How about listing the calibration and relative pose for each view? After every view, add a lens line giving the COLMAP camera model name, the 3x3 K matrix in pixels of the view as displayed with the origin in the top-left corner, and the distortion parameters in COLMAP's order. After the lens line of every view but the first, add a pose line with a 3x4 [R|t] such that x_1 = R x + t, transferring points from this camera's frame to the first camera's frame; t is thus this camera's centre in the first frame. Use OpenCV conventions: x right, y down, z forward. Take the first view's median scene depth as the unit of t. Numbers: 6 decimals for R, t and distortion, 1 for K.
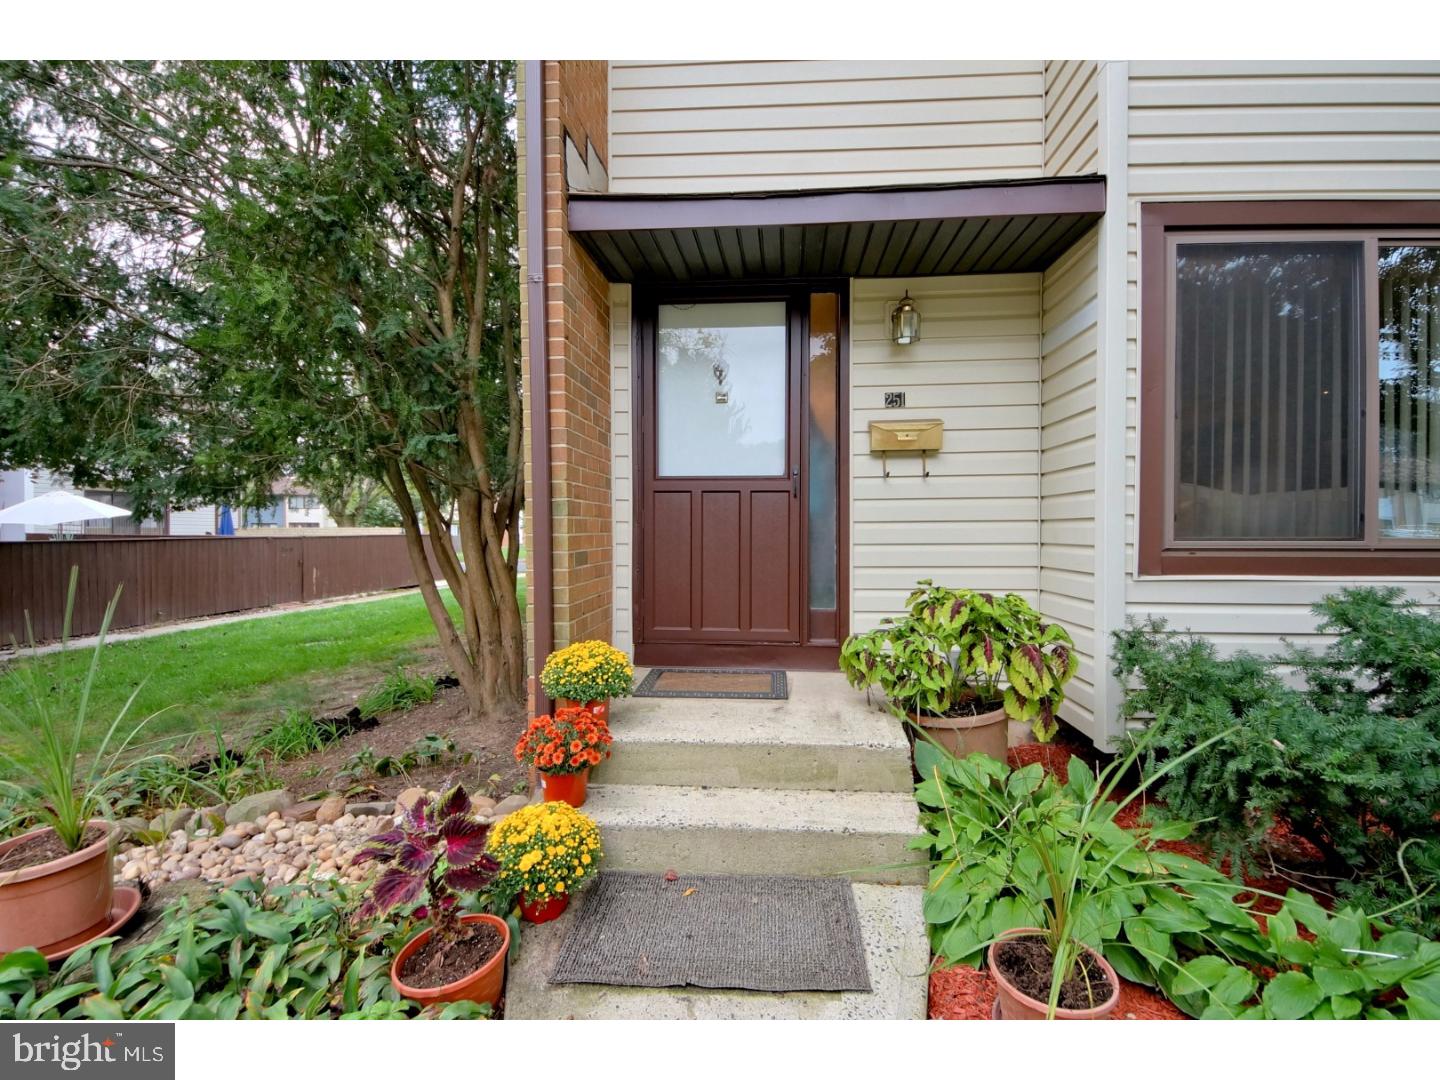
lens RADIAL K [[582.9, 0, 718.5], [0, 582.9, 536.6], [0, 0, 1]] dist [0.009590, -0.000607]
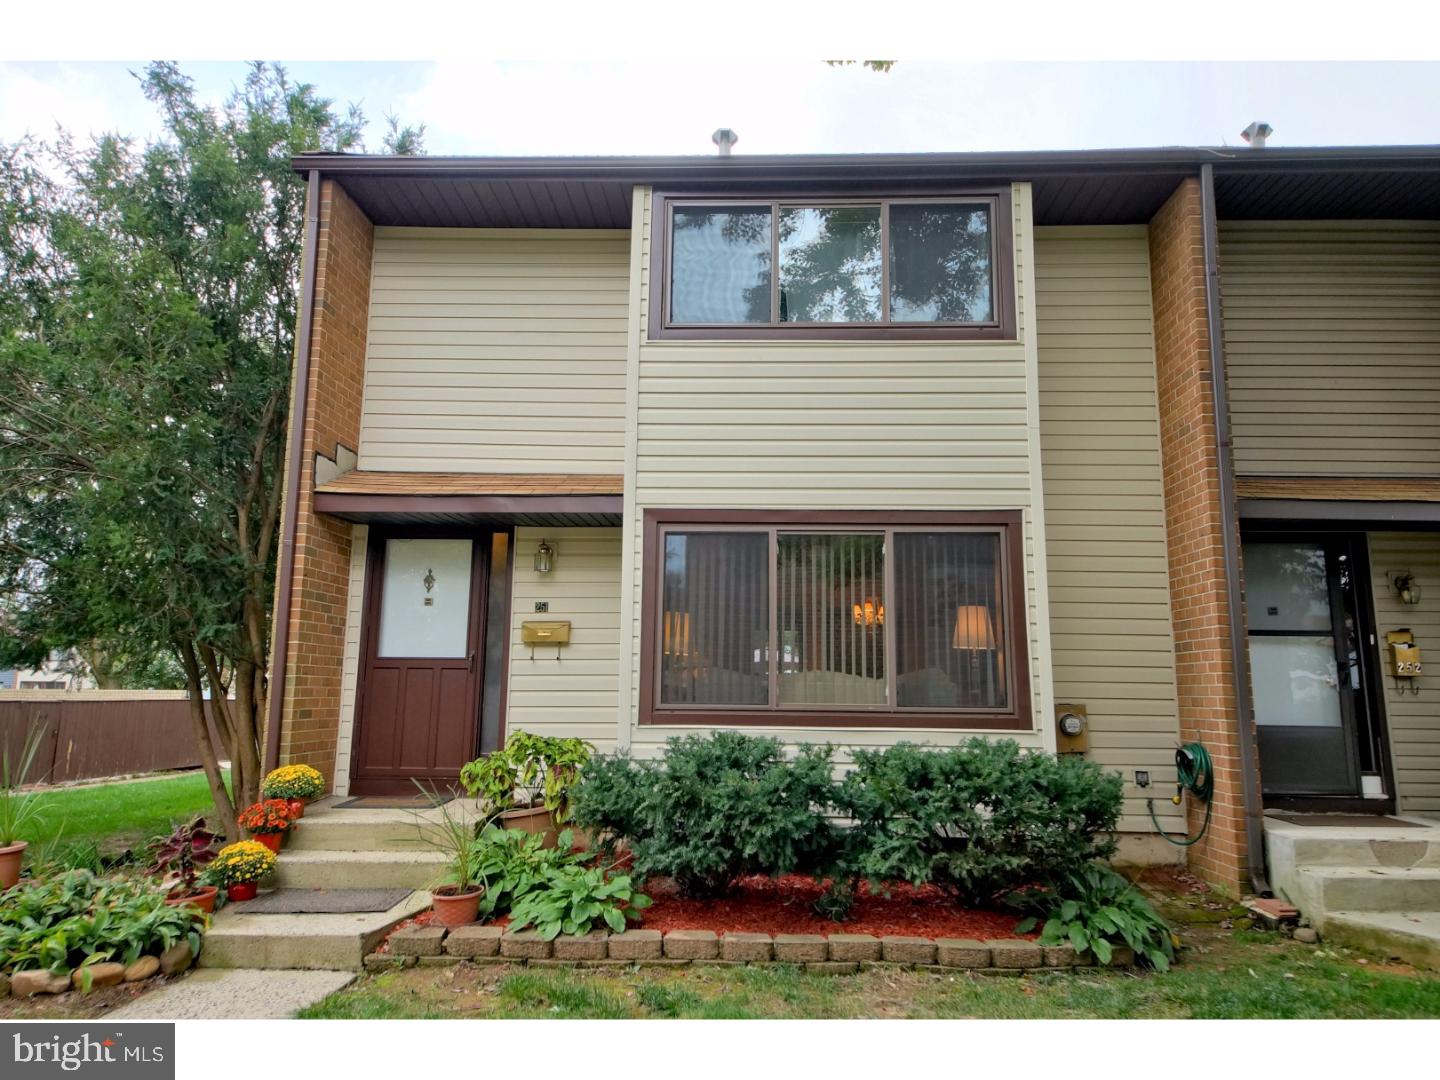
lens RADIAL K [[881.9, 0, 724.2], [0, 881.9, 543.4], [0, 0, 1]] dist [0.006251, 0.002307]
pose [[0.999025, 0.014582, 0.041667, 0.666478], [-0.006745, 0.983206, -0.182376, 0.010843], [-0.043626, 0.181917, 0.982346, -1.235670]]
